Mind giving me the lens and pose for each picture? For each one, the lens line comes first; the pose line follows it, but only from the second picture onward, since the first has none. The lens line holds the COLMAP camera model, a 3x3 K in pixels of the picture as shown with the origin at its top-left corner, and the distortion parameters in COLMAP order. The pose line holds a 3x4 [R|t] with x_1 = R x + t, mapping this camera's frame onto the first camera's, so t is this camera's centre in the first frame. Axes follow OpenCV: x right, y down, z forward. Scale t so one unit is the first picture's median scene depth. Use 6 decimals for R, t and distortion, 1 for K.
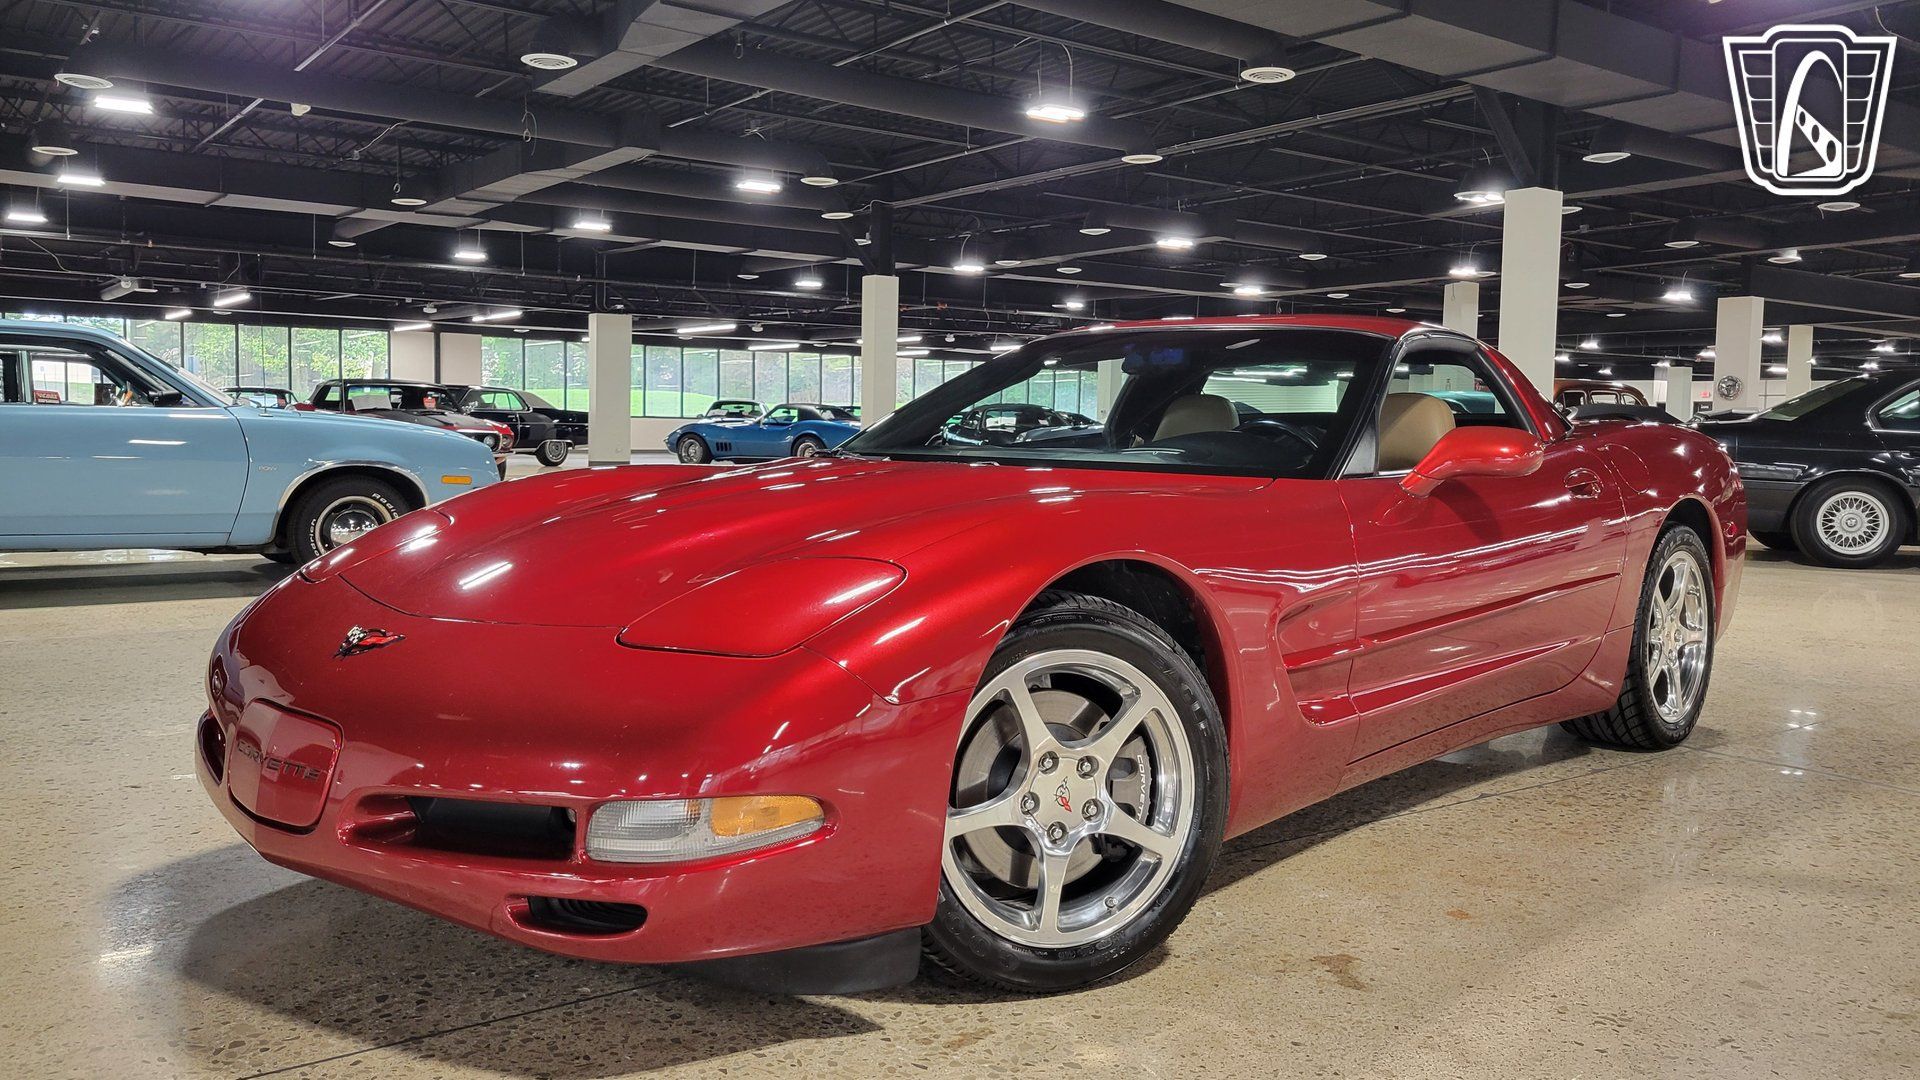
lens RADIAL K [[1446.6, 0, 946.4], [0, 1446.6, 514.4], [0, 0, 1]] dist [0.052331, -0.036843]
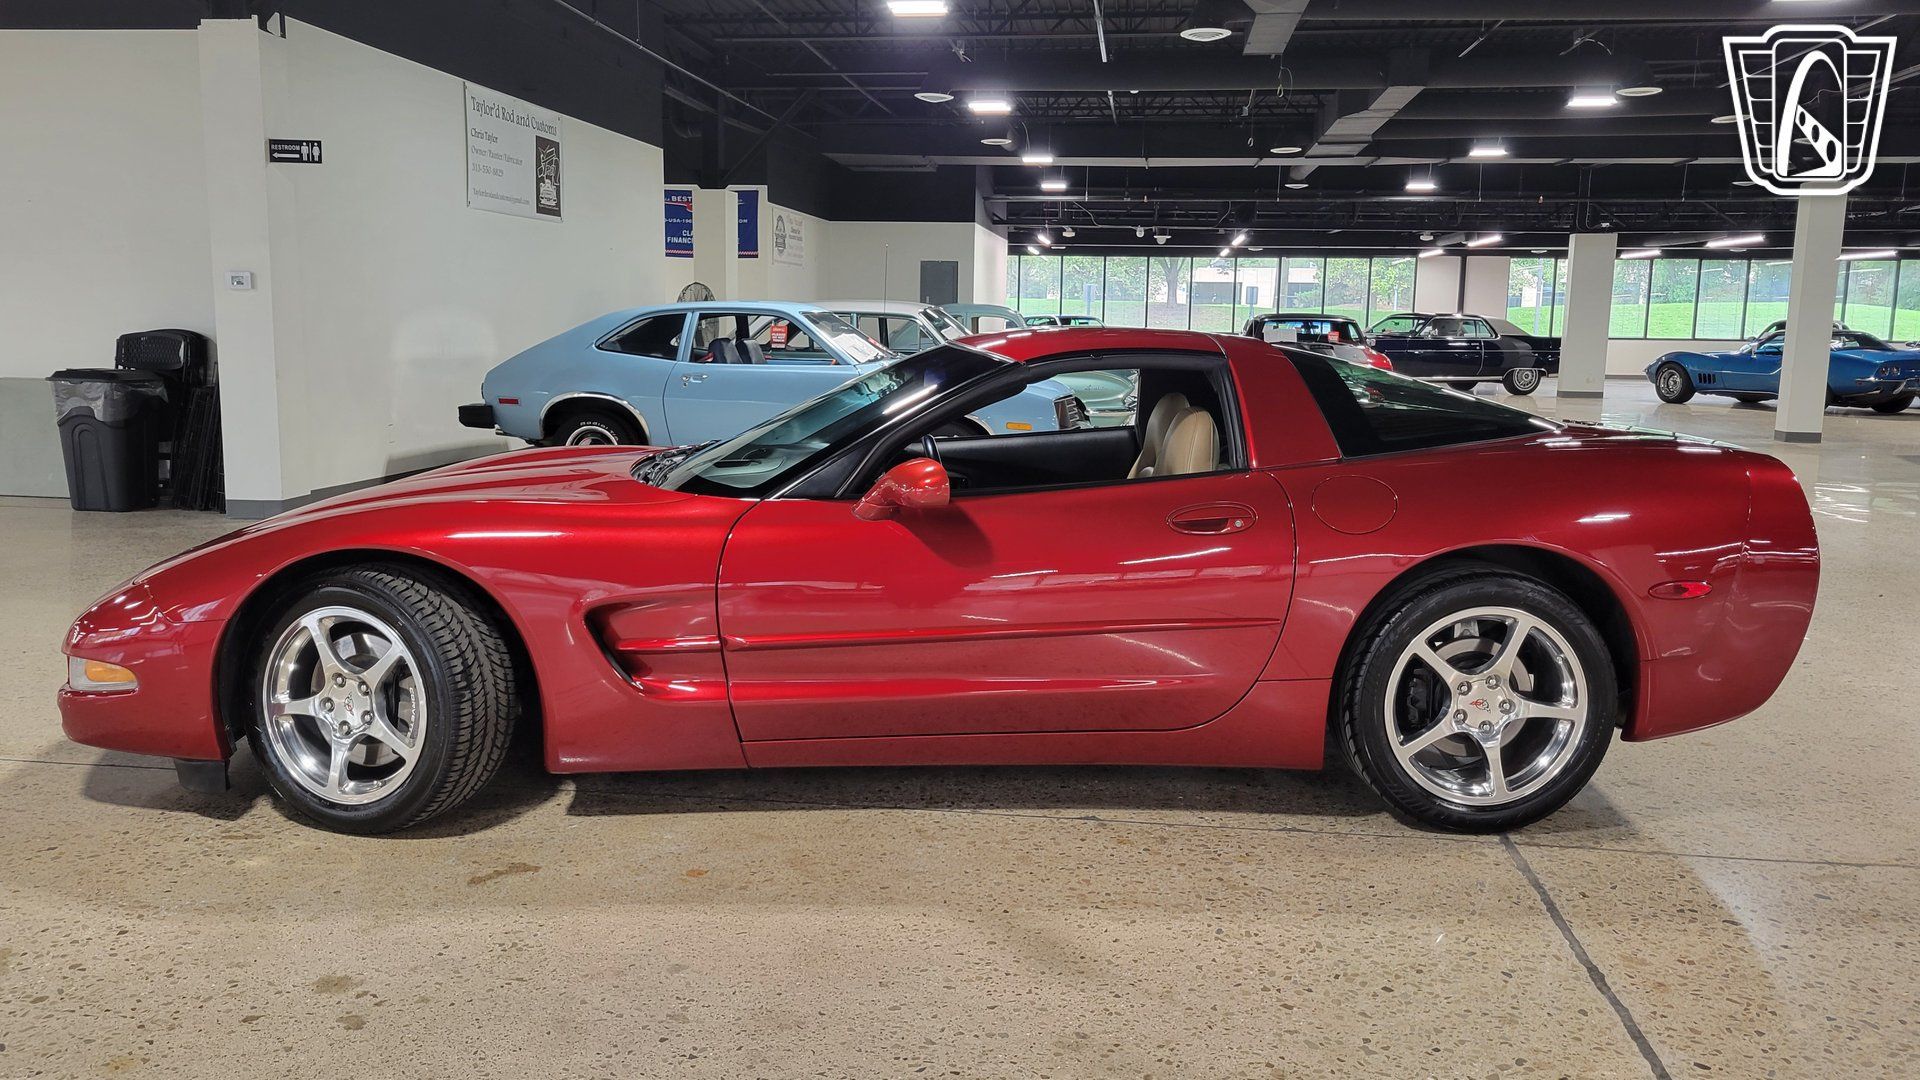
lens RADIAL K [[1446.6, 0, 960.5], [0, 1446.6, 522.6], [0, 0, 1]] dist [0.052331, -0.036843]
pose [[0.735099, 0.089117, -0.672077, 0.948492], [-0.045824, 0.995587, 0.081894, -0.087501], [0.676410, -0.029403, 0.735939, 0.206872]]
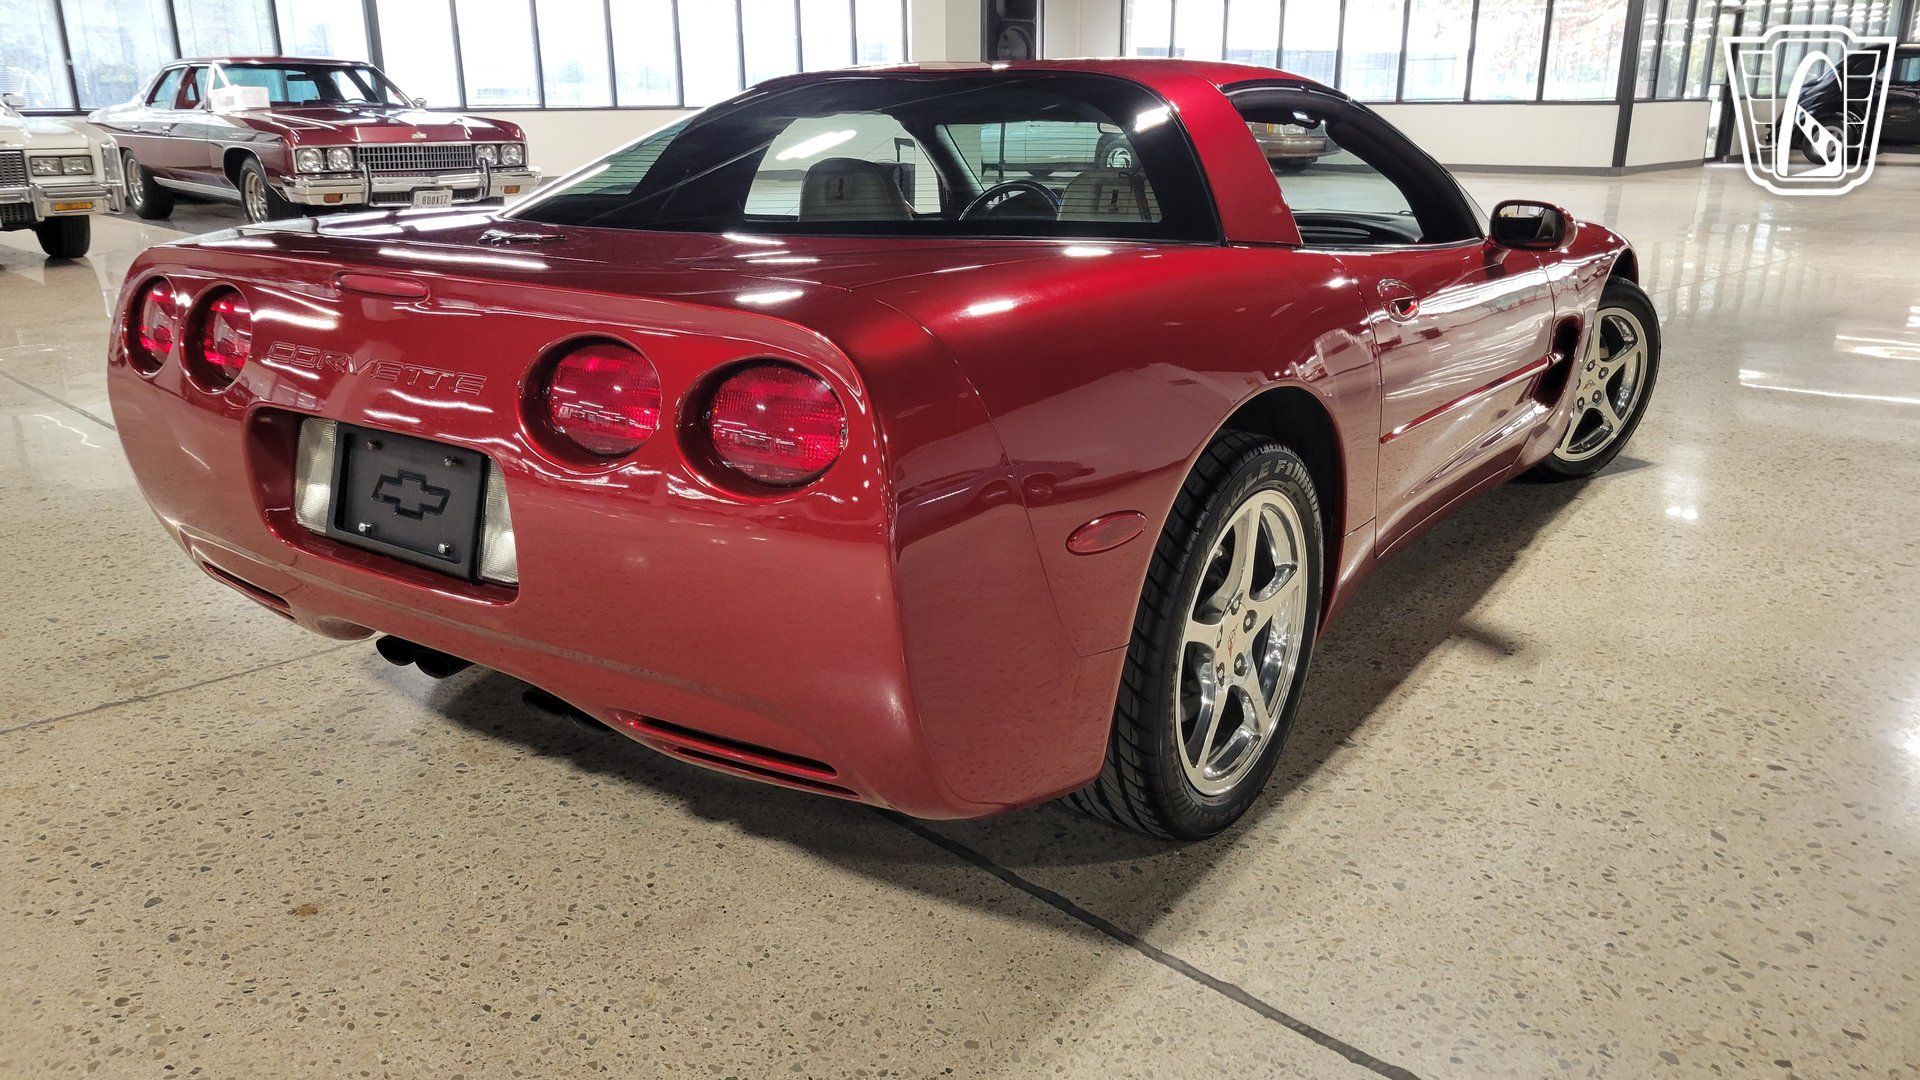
lens RADIAL K [[1446.6, 0, 948.8], [0, 1446.6, 522.5], [0, 0, 1]] dist [0.052331, -0.036843]
pose [[-0.985245, 0.036796, -0.167147, 0.448767], [-0.022684, 0.939925, 0.340627, -0.186724], [0.169639, 0.339393, -0.925222, 2.024599]]
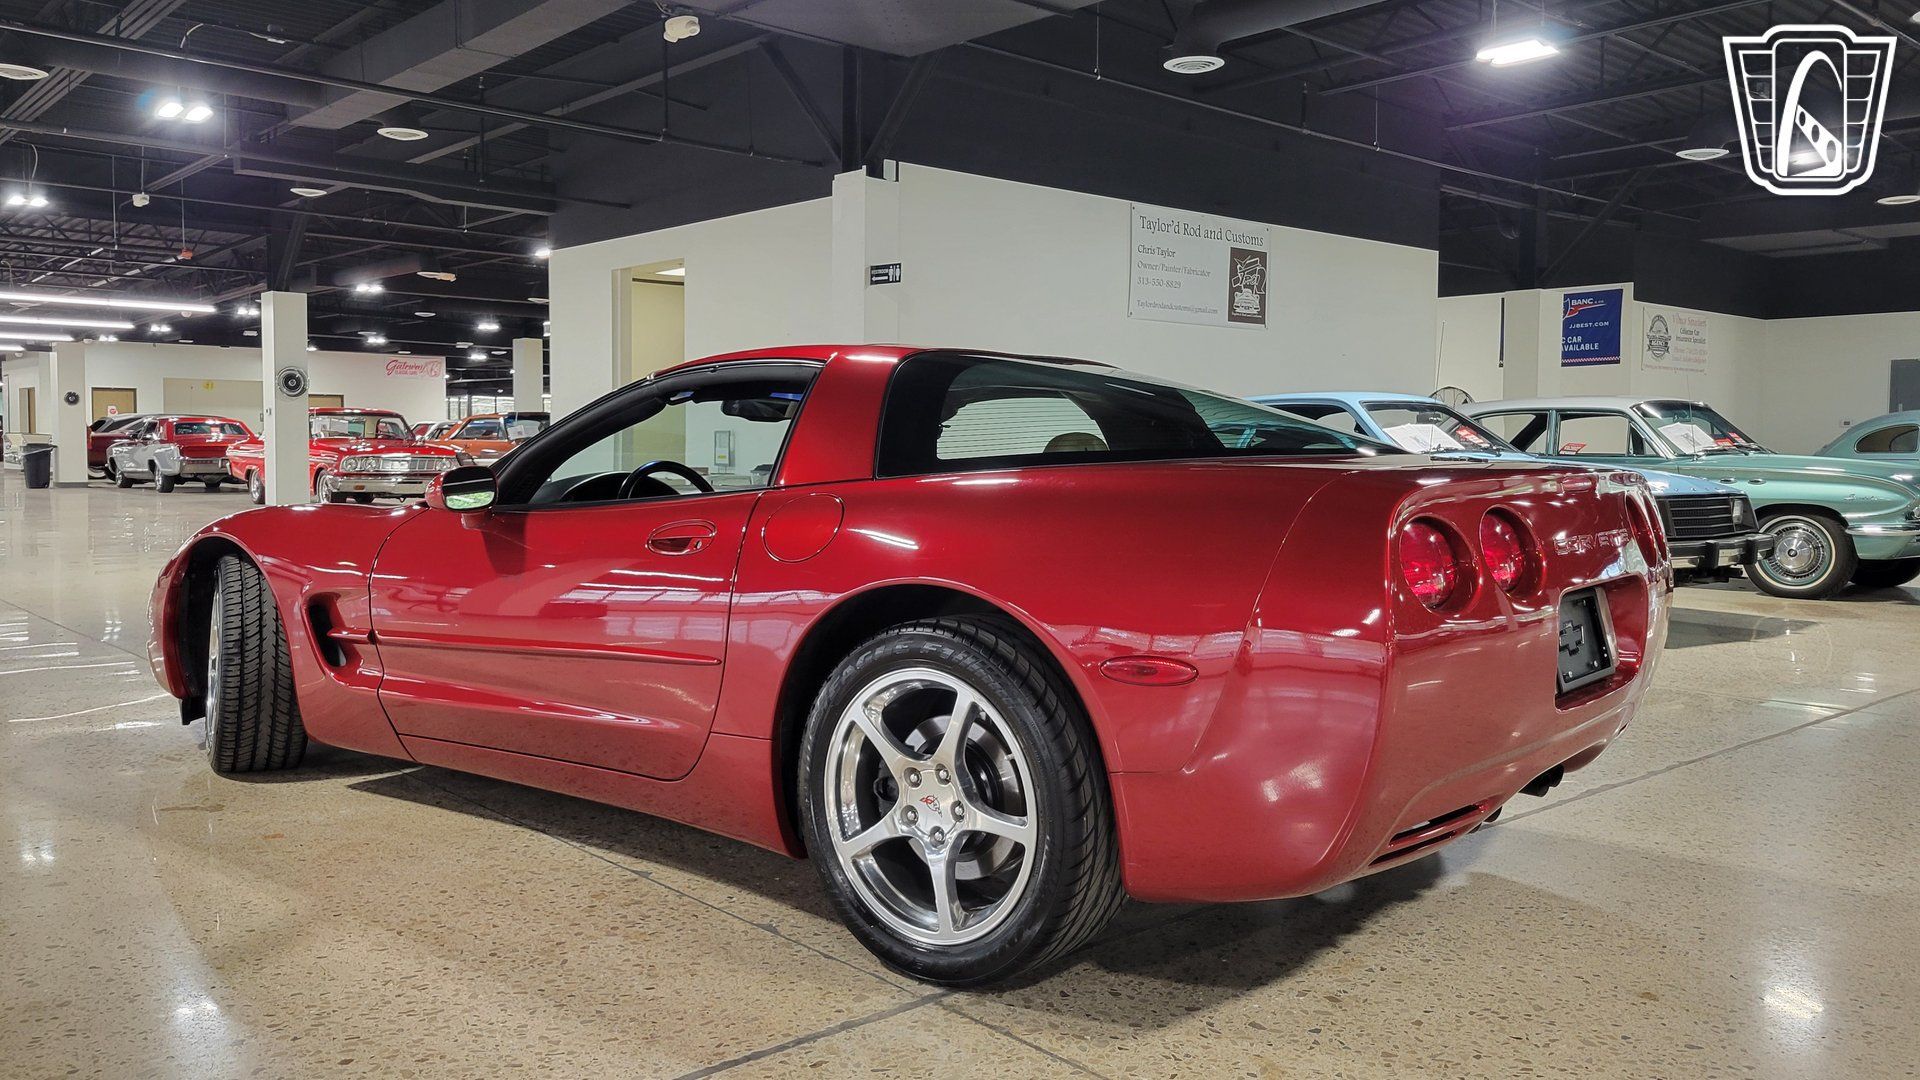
lens RADIAL K [[1446.6, 0, 969.0], [0, 1446.6, 512.8], [0, 0, 1]] dist [0.052331, -0.036843]
pose [[0.113321, 0.030905, -0.993078, 1.271002], [-0.066838, 0.997489, 0.023415, -0.065136], [0.991308, 0.063722, 0.115102, 1.070666]]
